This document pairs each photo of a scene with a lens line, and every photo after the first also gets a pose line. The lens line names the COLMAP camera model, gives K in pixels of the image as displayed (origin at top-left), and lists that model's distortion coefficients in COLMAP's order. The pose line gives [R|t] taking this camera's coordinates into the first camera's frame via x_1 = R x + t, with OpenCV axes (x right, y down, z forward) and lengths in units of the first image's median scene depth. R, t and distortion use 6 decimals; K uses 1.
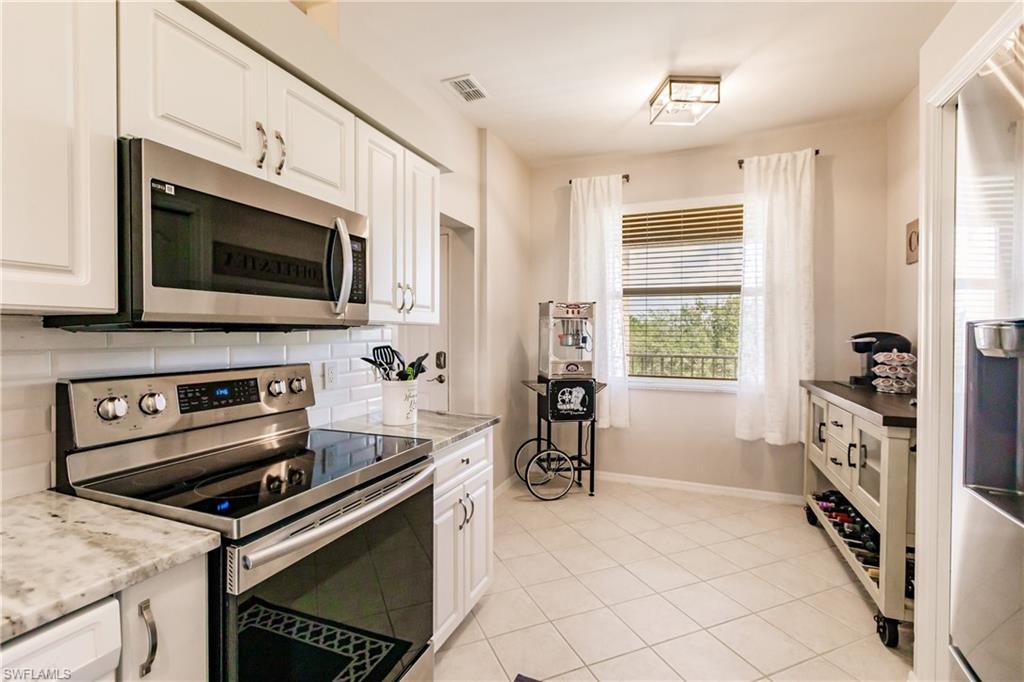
lens RADIAL K [[459.6, 0, 507.8], [0, 459.6, 338.4], [0, 0, 1]] dist [0.001426, 0.000095]
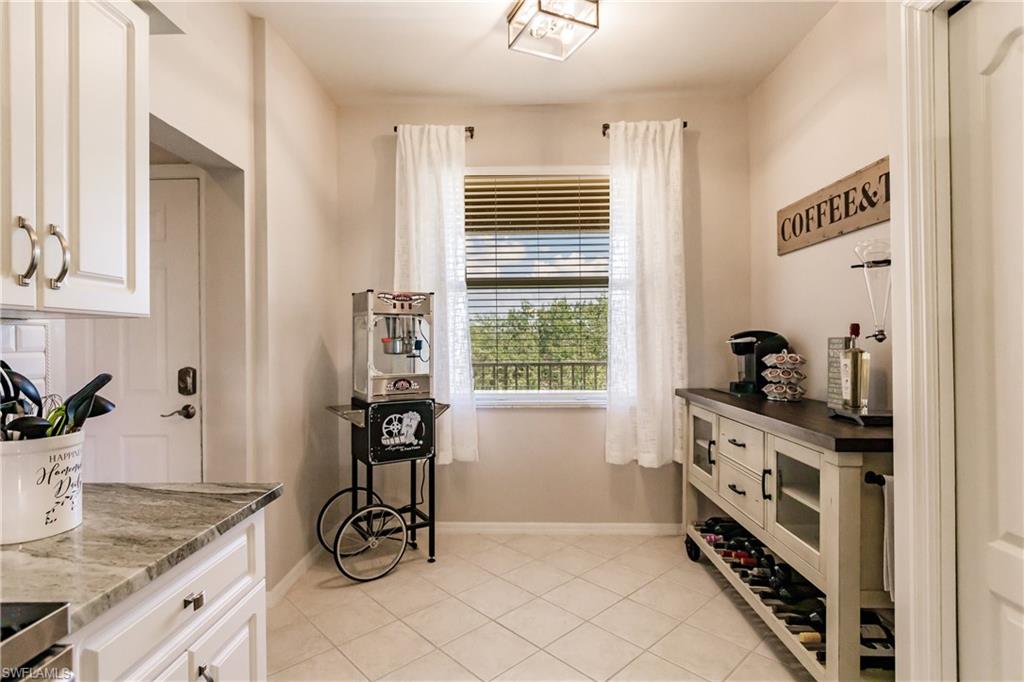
lens RADIAL K [[509.9, 0, 507.1], [0, 509.9, 337.8], [0, 0, 1]] dist [-0.003277, 0.000084]
pose [[0.934978, -0.008957, 0.354593, 0.014117], [0.014466, 0.999812, -0.012888, 0.004345], [-0.354411, 0.017180, 0.934932, 0.215343]]
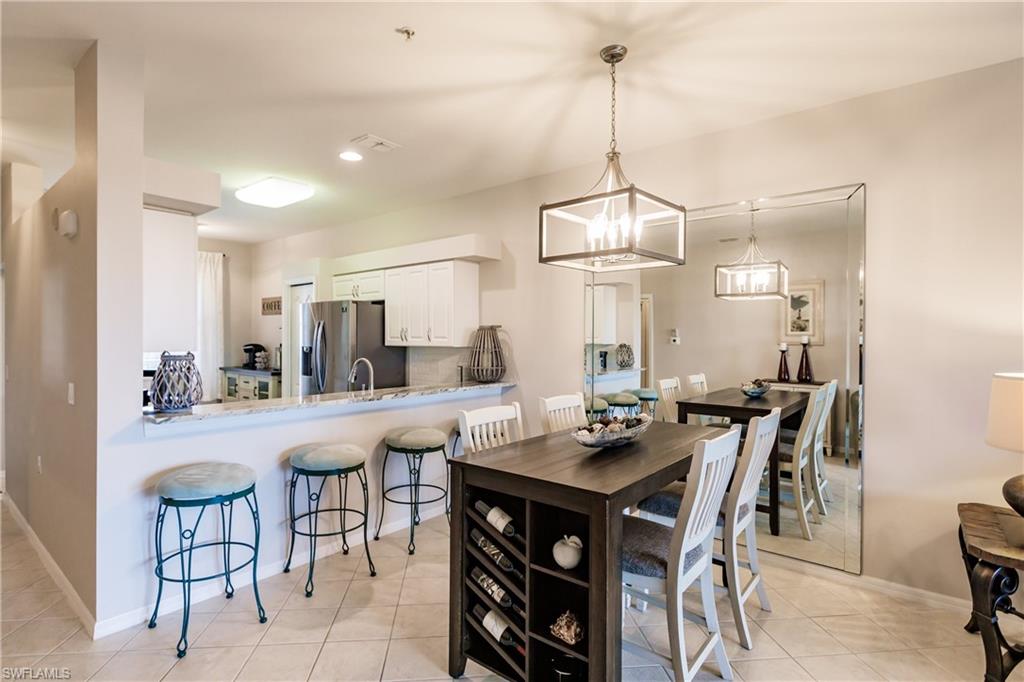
lens RADIAL K [[509.9, 0, 507.1], [0, 509.9, 337.8], [0, 0, 1]] dist [-0.003277, 0.000084]
pose [[0.291745, -0.005016, 0.956483, -1.060922], [0.007400, 0.999968, 0.002987, -0.034746], [-0.956468, 0.006206, 0.291773, -0.810098]]
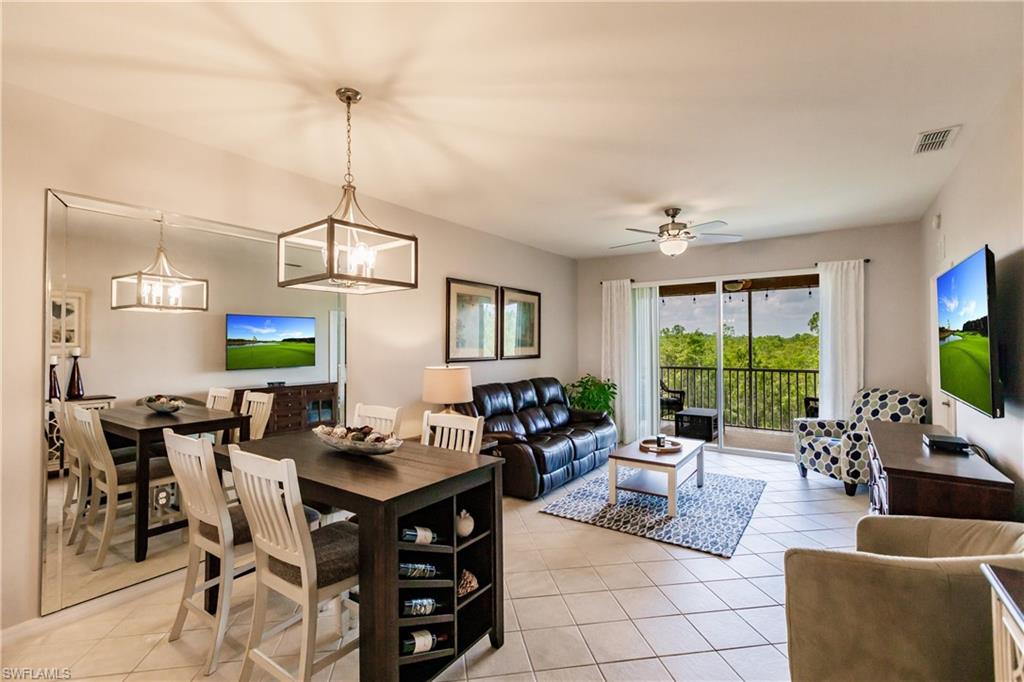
lens RADIAL K [[459.6, 0, 507.8], [0, 459.6, 338.4], [0, 0, 1]] dist [0.001426, 0.000095]
pose [[-0.973400, 0.000640, 0.229113, -0.729639], [0.000483, 1.000000, -0.000743, -0.058057], [-0.229113, -0.000613, -0.973400, -0.118231]]
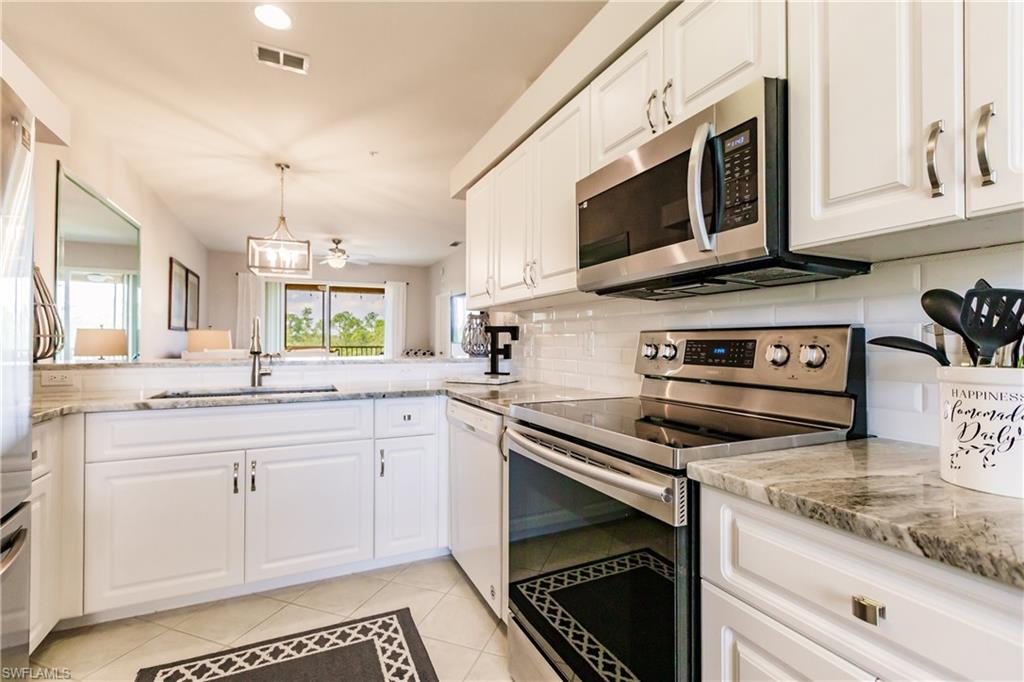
lens RADIAL K [[459.6, 0, 507.8], [0, 459.6, 338.4], [0, 0, 1]] dist [0.001426, 0.000095]
pose [[-0.674352, -0.011580, -0.738319, 0.177146], [-0.010670, 0.999925, -0.005937, 0.042515], [0.738333, 0.003874, -0.674426, 0.562162]]
